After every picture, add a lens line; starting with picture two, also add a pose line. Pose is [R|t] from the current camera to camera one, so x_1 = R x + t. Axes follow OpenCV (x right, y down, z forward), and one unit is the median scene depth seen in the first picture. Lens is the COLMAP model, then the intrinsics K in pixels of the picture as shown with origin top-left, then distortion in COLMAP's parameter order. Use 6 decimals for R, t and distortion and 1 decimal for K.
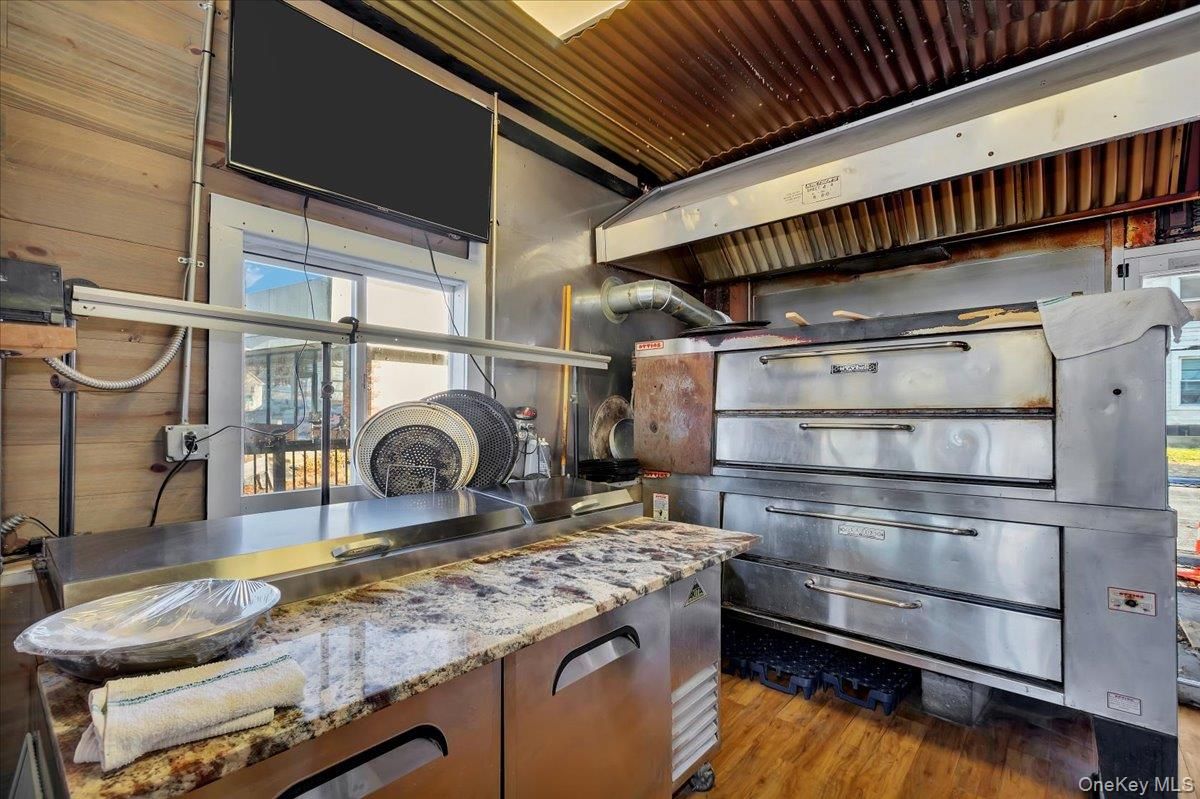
lens RADIAL K [[538.6, 0, 603.9], [0, 538.6, 410.1], [0, 0, 1]] dist [-0.001241, 0.000615]
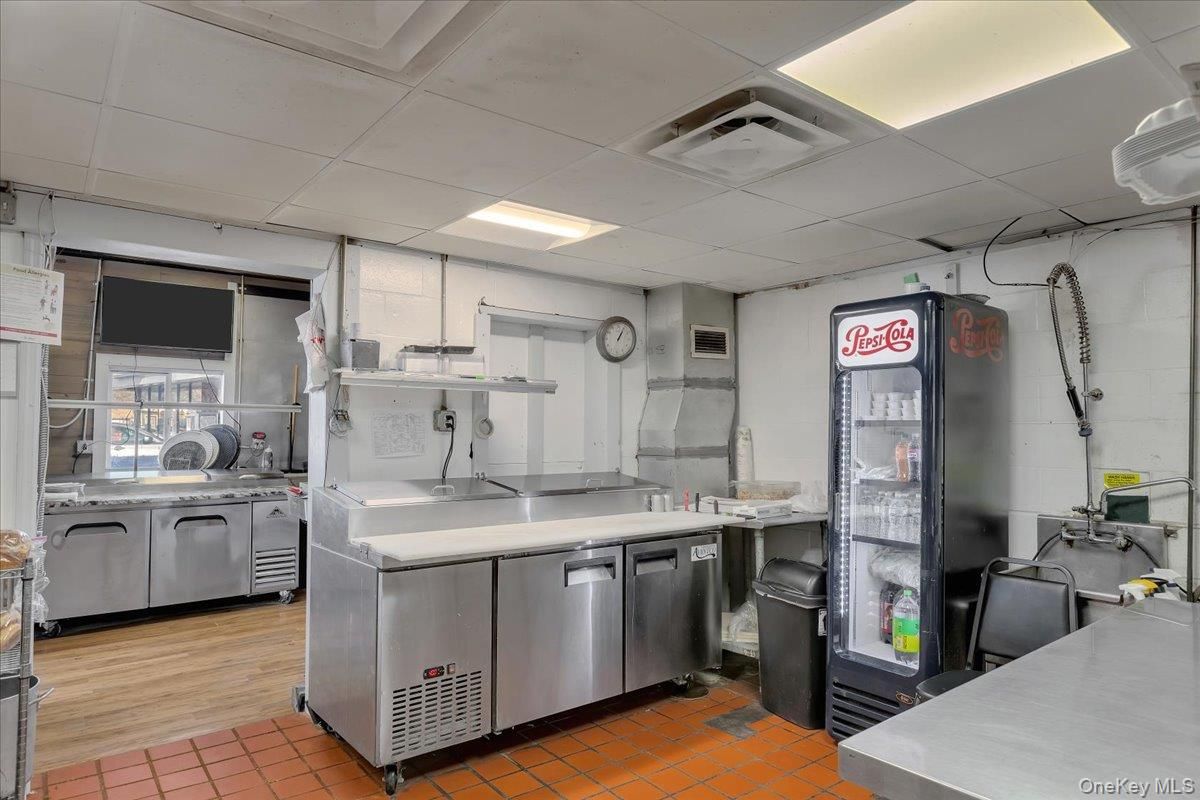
lens RADIAL K [[712.0, 0, 603.3], [0, 712.0, 404.7], [0, 0, 1]] dist [-0.007718, -0.001596]
pose [[0.979443, -0.009395, -0.201503, 2.437701], [0.002124, 0.999340, -0.036268, -0.017109], [0.201711, 0.035095, 0.978816, -1.920119]]
